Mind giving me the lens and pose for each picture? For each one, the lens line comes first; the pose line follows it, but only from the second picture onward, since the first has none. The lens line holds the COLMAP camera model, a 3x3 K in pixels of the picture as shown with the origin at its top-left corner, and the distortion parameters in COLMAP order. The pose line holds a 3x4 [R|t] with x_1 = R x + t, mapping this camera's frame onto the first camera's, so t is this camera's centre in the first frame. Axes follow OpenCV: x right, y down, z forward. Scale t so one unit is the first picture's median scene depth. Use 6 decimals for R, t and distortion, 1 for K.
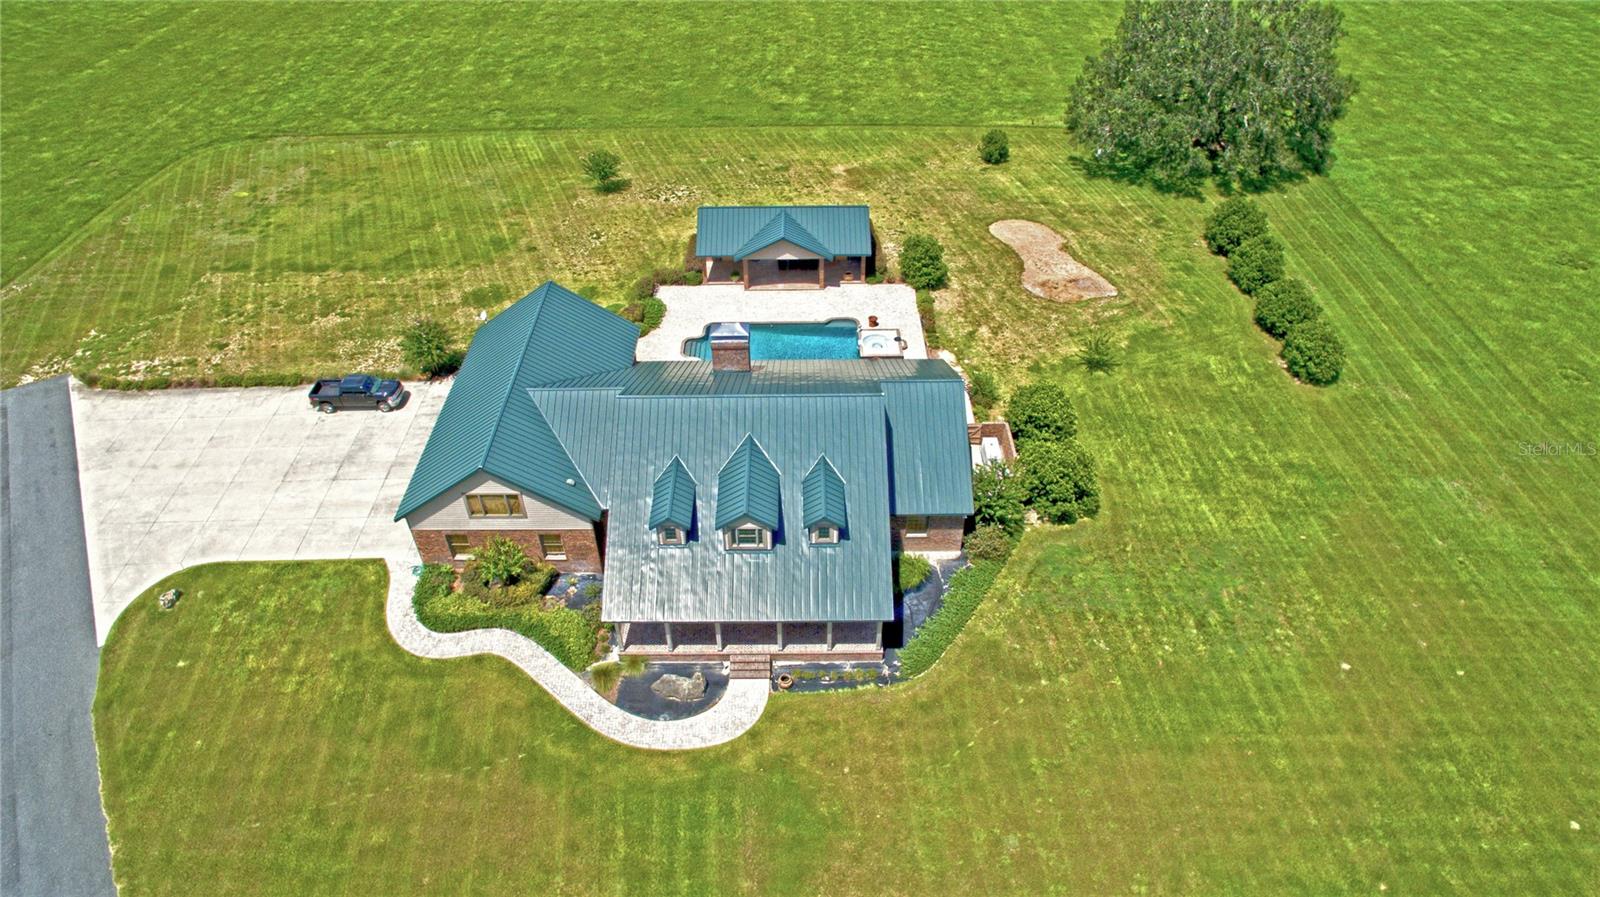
lens RADIAL K [[950.7, 0, 800.0], [0, 950.7, 448.5], [0, 0, 1]] dist [-0.123690, 0.074876]
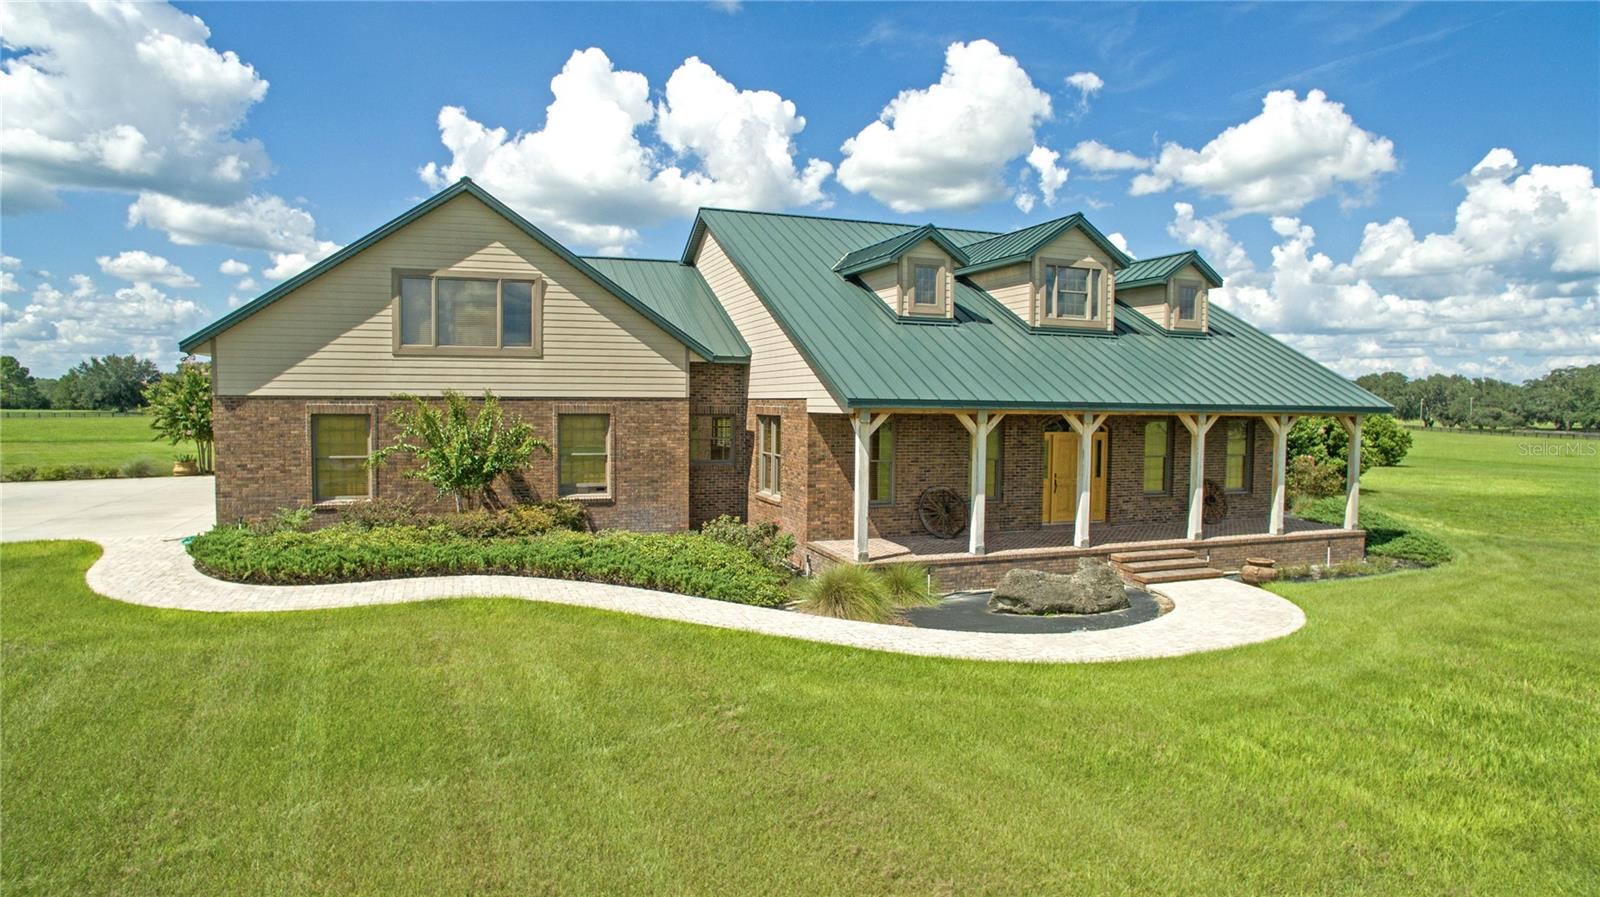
lens RADIAL K [[950.7, 0, 800.0], [0, 950.7, 448.5], [0, 0, 1]] dist [-0.123690, 0.074876]
pose [[0.940877, -0.003925, 0.338725, -0.341349], [0.209511, 0.792486, -0.572775, 0.391572], [-0.266187, 0.609878, 0.746454, 0.711225]]
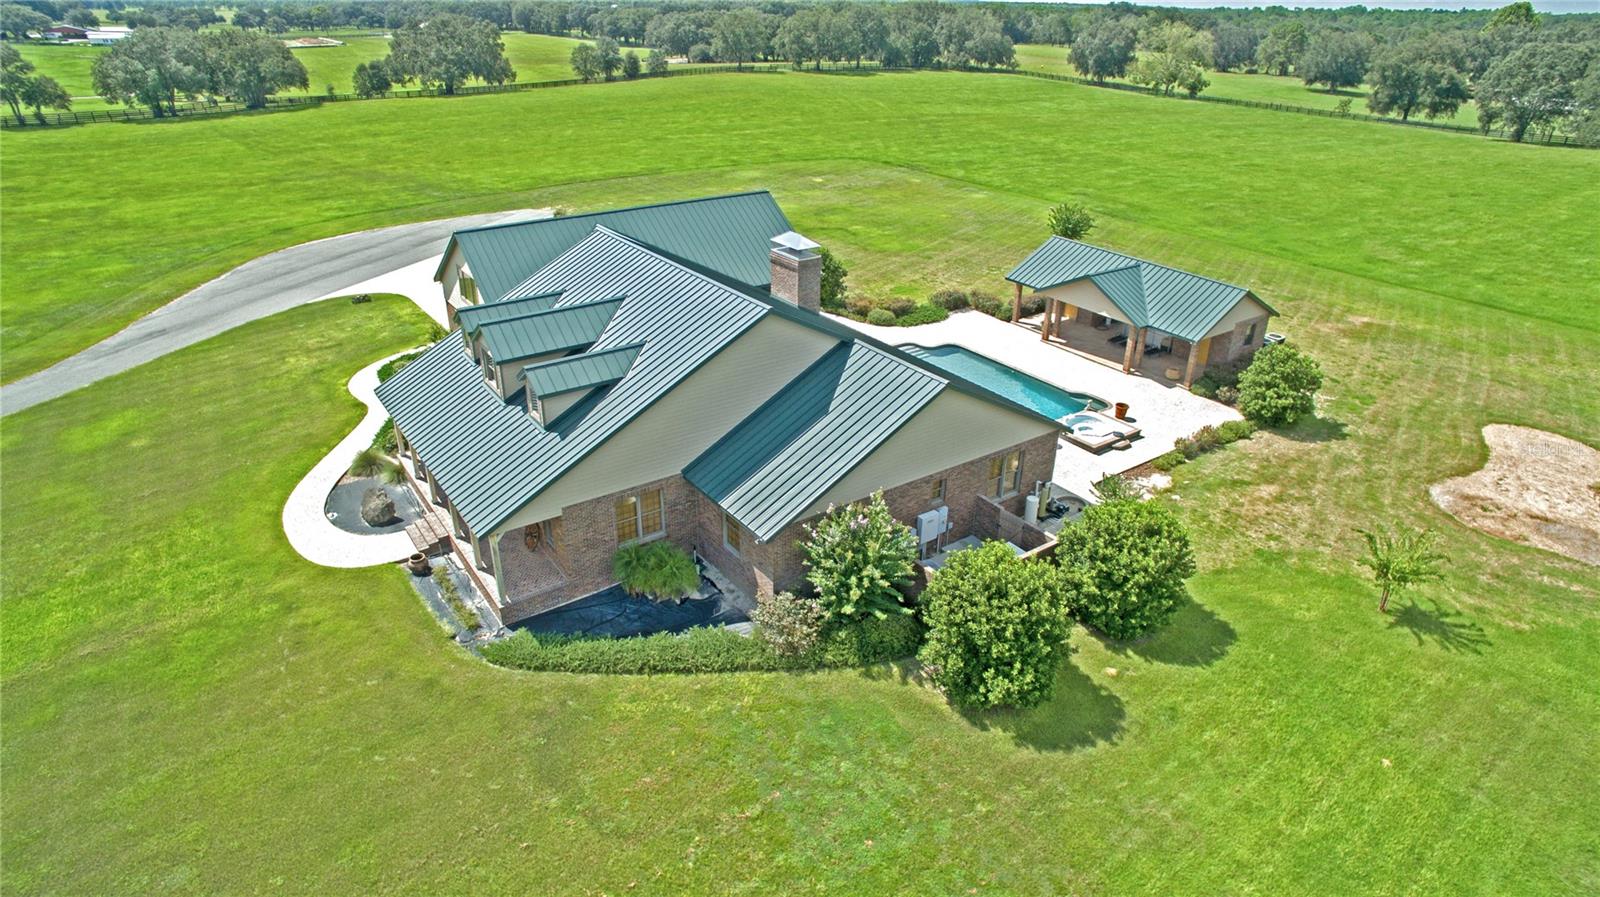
lens RADIAL K [[950.7, 0, 800.0], [0, 950.7, 448.5], [0, 0, 1]] dist [-0.123690, 0.074876]
pose [[0.570652, 0.371958, -0.732123, 0.633799], [-0.552328, 0.833598, -0.006999, 0.018078], [0.607692, 0.408366, 0.681137, 0.654313]]
